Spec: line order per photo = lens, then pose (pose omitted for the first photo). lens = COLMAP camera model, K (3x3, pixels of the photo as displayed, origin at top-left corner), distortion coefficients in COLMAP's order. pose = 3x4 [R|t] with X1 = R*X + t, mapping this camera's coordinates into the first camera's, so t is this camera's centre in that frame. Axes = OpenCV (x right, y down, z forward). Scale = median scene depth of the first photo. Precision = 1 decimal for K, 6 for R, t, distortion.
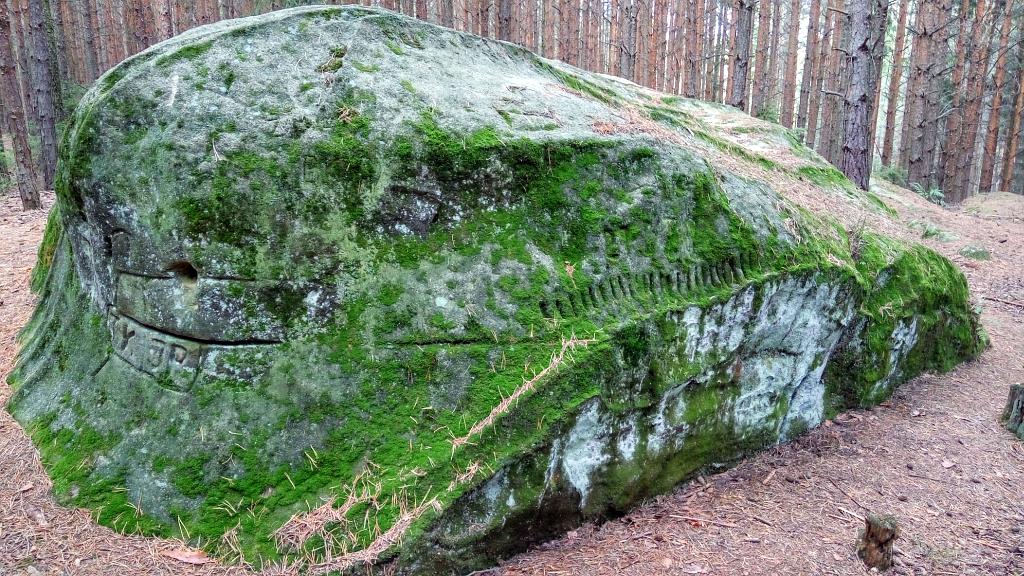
lens RADIAL K [[776.5, 0, 511.5], [0, 776.5, 287.9], [0, 0, 1]] dist [0.012157, 0.001933]
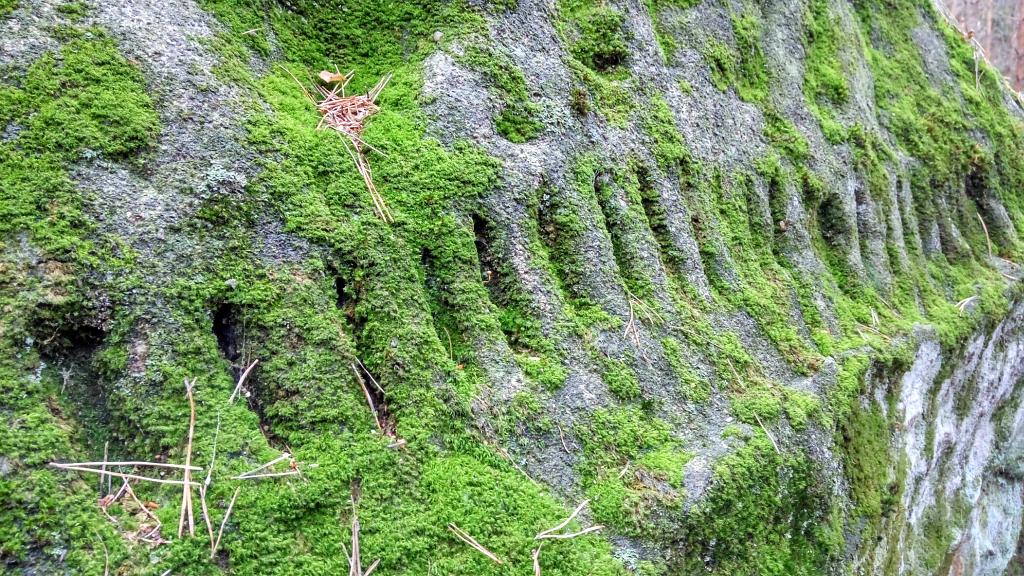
lens RADIAL K [[776.5, 0, 512.1], [0, 776.5, 287.4], [0, 0, 1]] dist [0.012157, 0.001933]
pose [[0.982710, -0.019729, 0.184096, 0.078295], [0.037353, 0.994988, -0.092757, 0.026469], [-0.181343, 0.098030, 0.978522, 0.843819]]
